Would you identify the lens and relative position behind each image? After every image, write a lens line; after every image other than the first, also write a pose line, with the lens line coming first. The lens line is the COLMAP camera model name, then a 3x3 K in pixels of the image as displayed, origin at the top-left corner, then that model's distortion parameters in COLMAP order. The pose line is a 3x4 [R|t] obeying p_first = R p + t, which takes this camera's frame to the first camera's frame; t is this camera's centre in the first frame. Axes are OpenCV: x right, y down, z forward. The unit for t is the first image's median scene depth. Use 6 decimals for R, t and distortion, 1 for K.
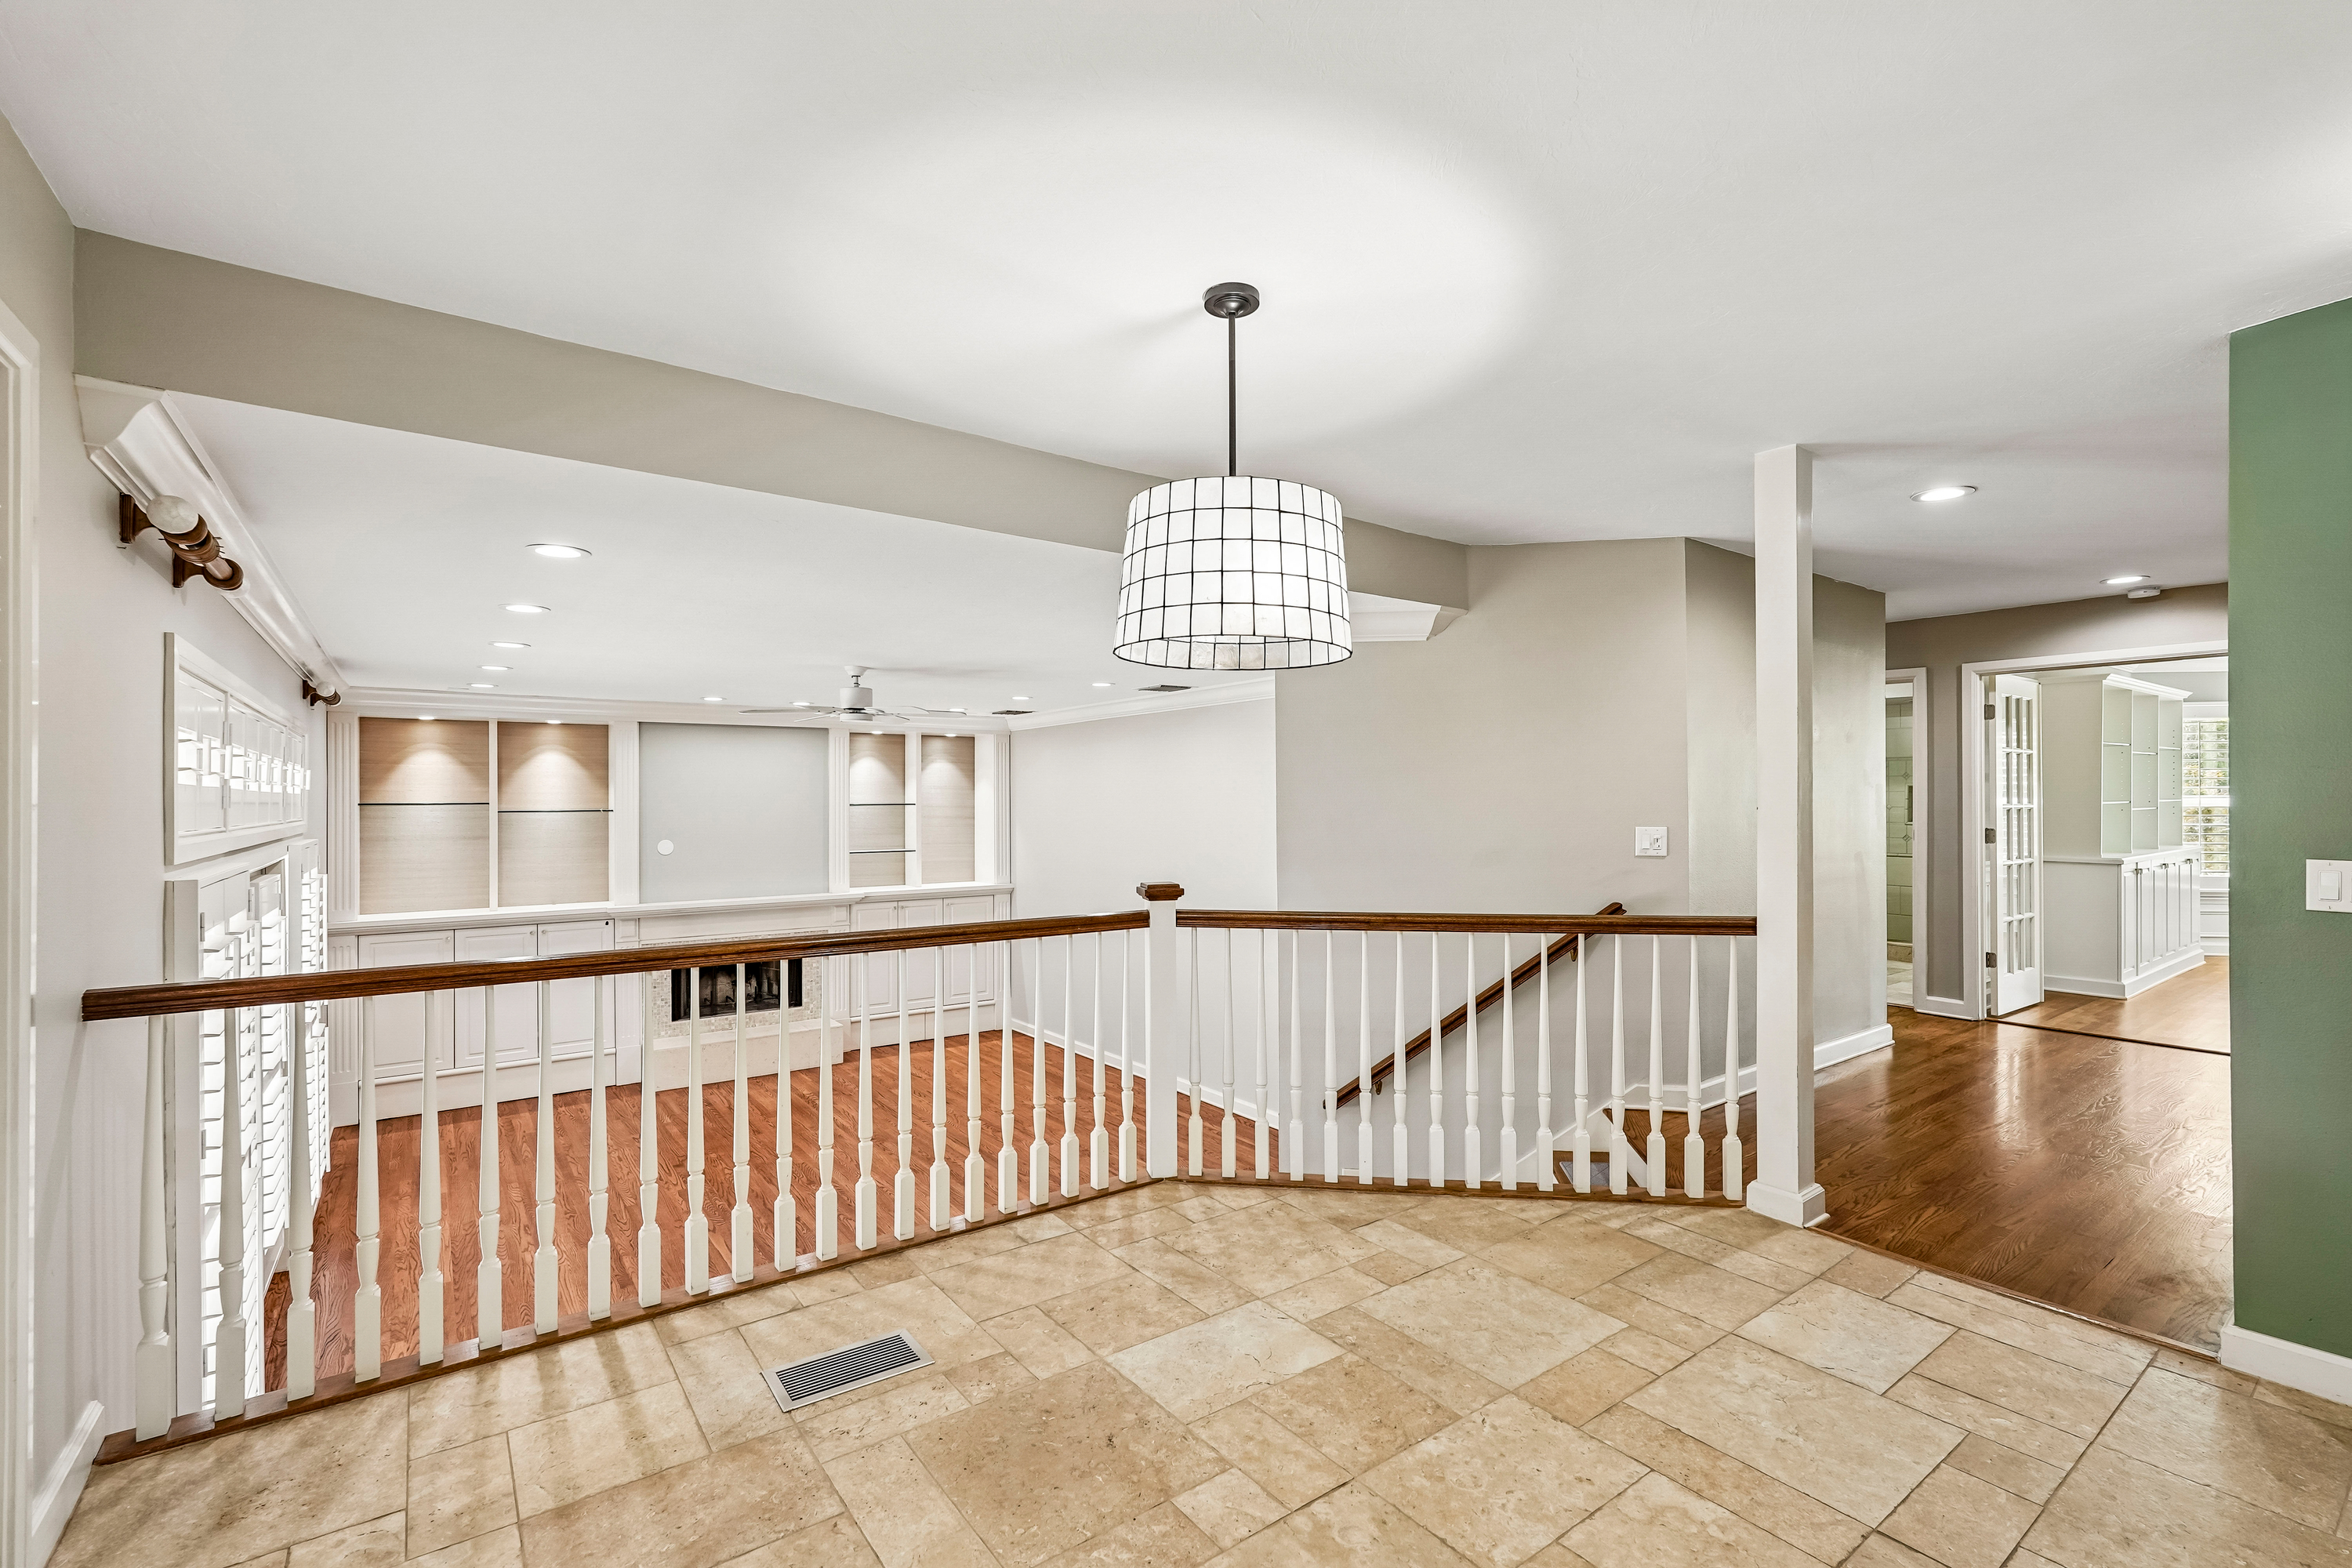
lens RADIAL K [[1042.6, 0, 1189.8], [0, 1042.6, 807.1], [0, 0, 1]] dist [-0.003687, 0.002726]
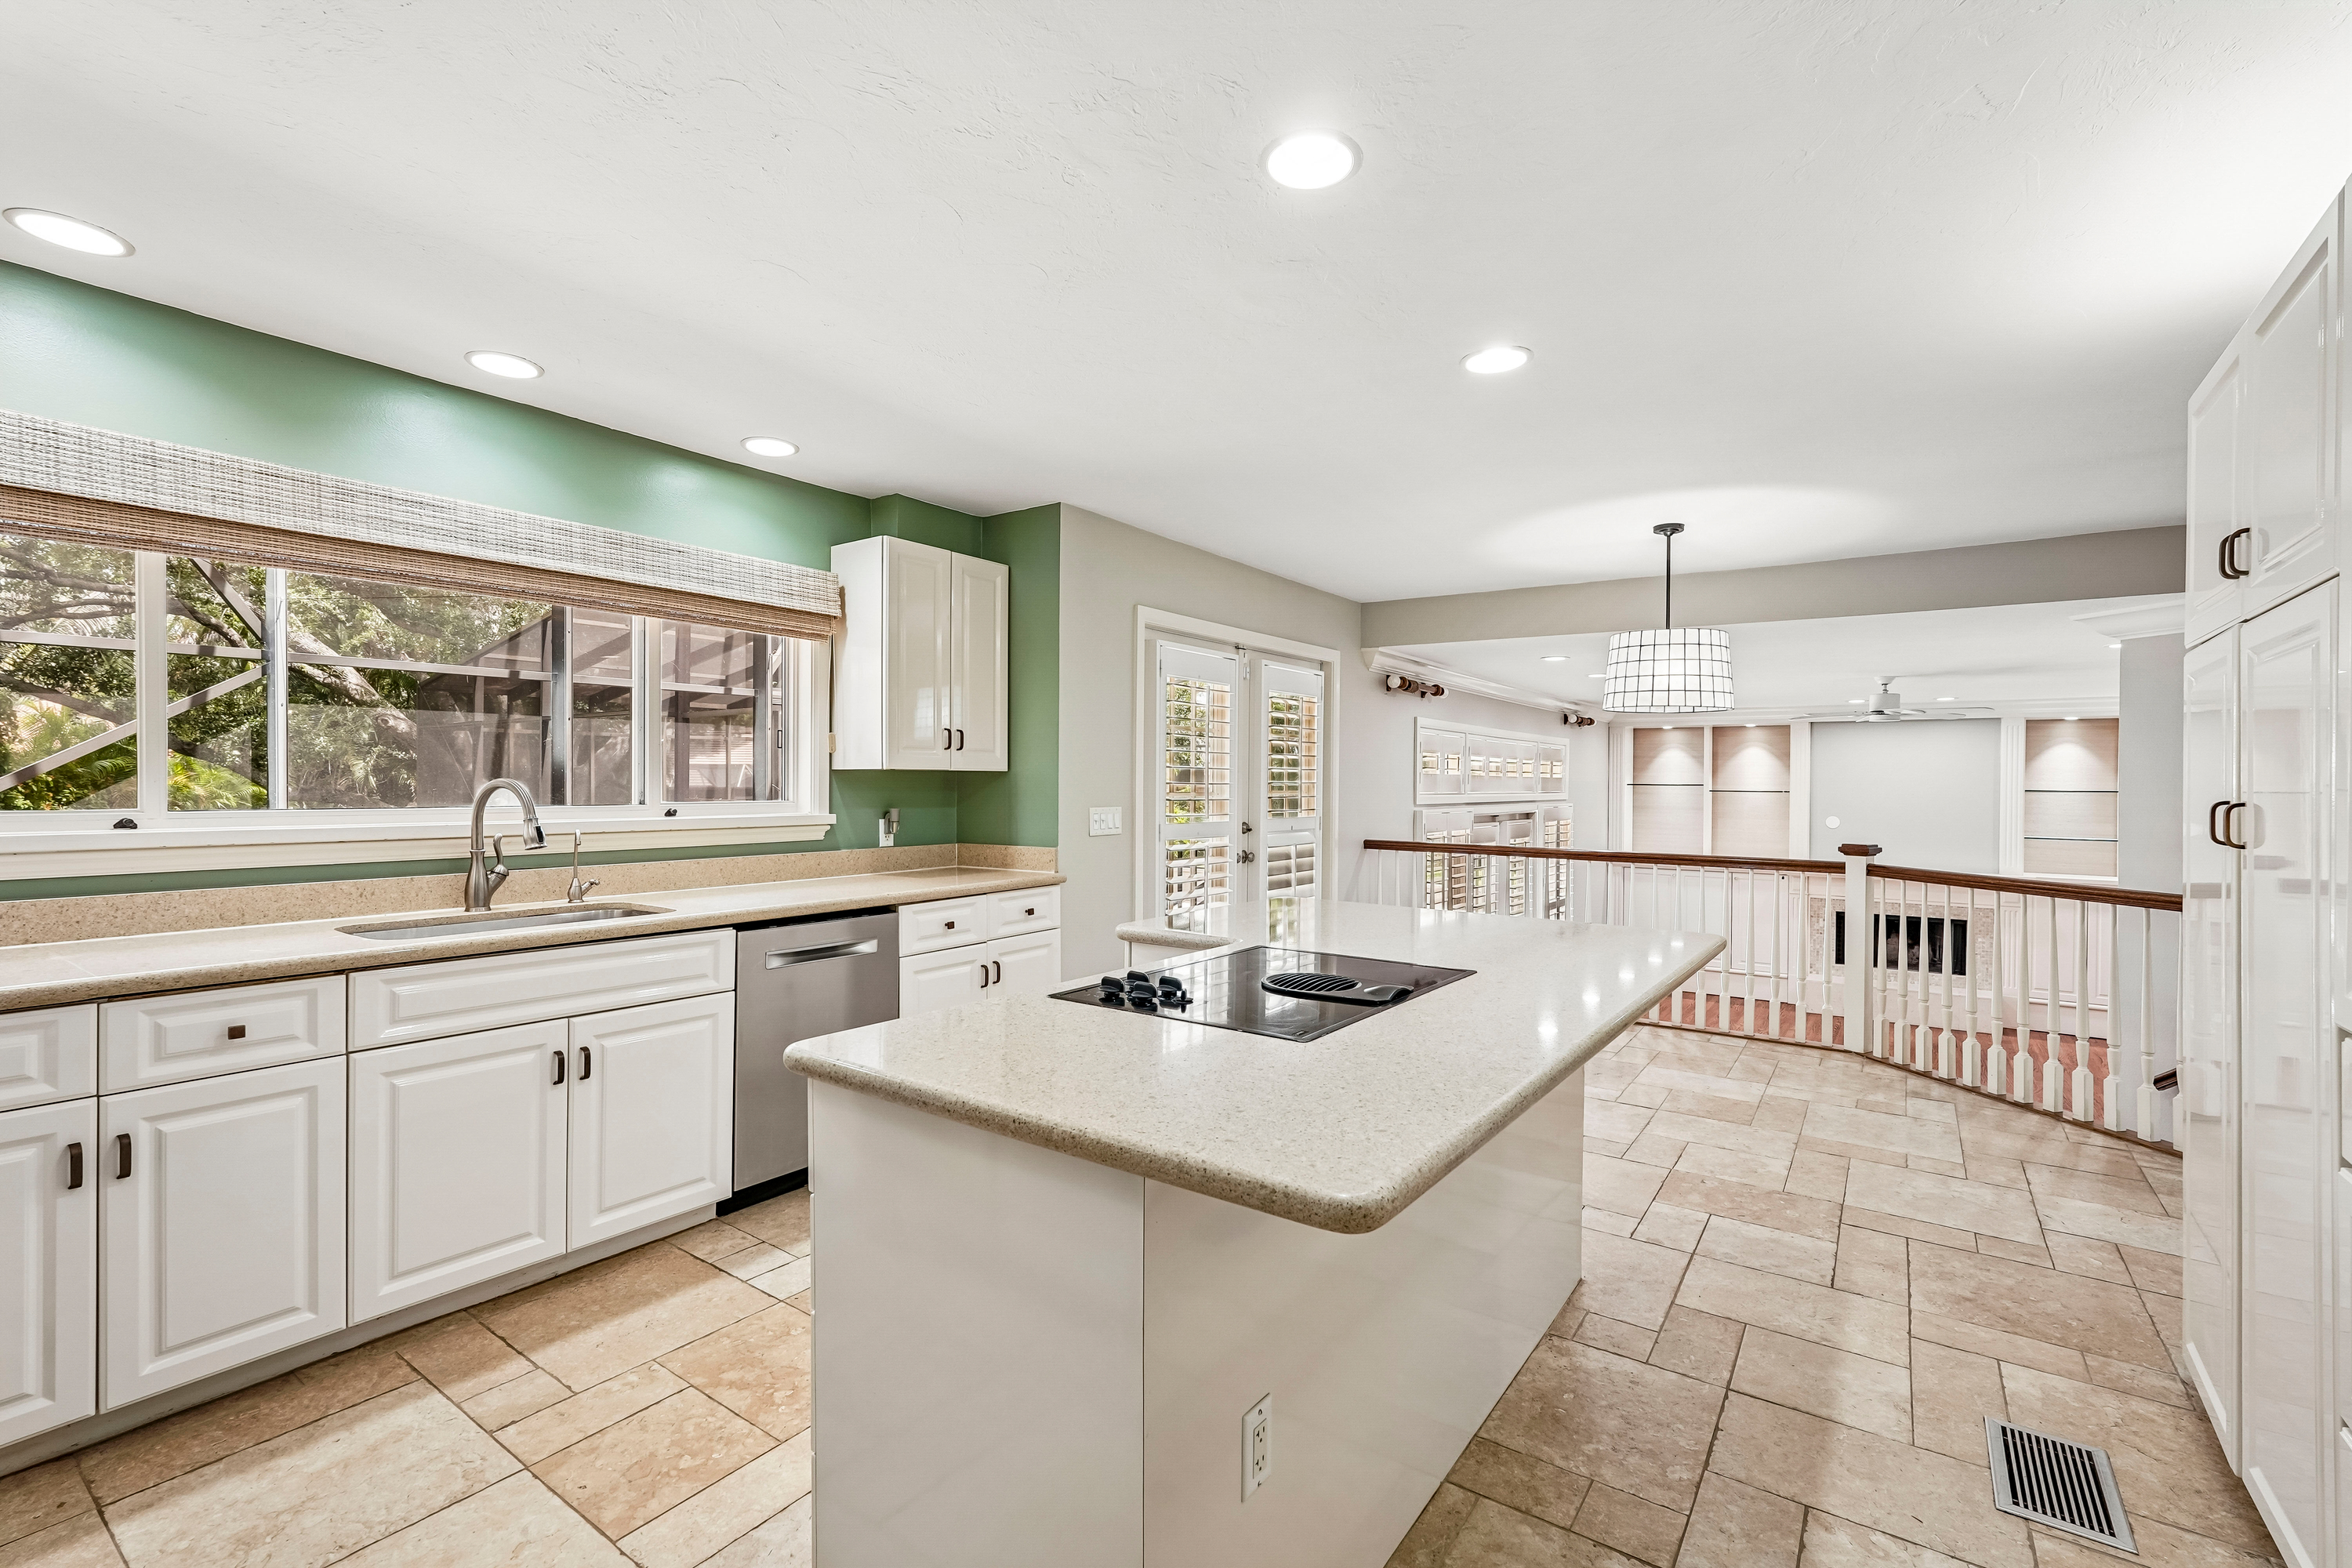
lens RADIAL K [[1042.6, 0, 1175.0], [0, 1042.6, 779.5], [0, 0, 1]] dist [-0.003687, 0.002726]
pose [[0.318976, 0.006507, -0.947741, 1.021789], [-0.015876, 0.999873, 0.001522, -0.001795], [0.947630, 0.014561, 0.319038, -0.329756]]
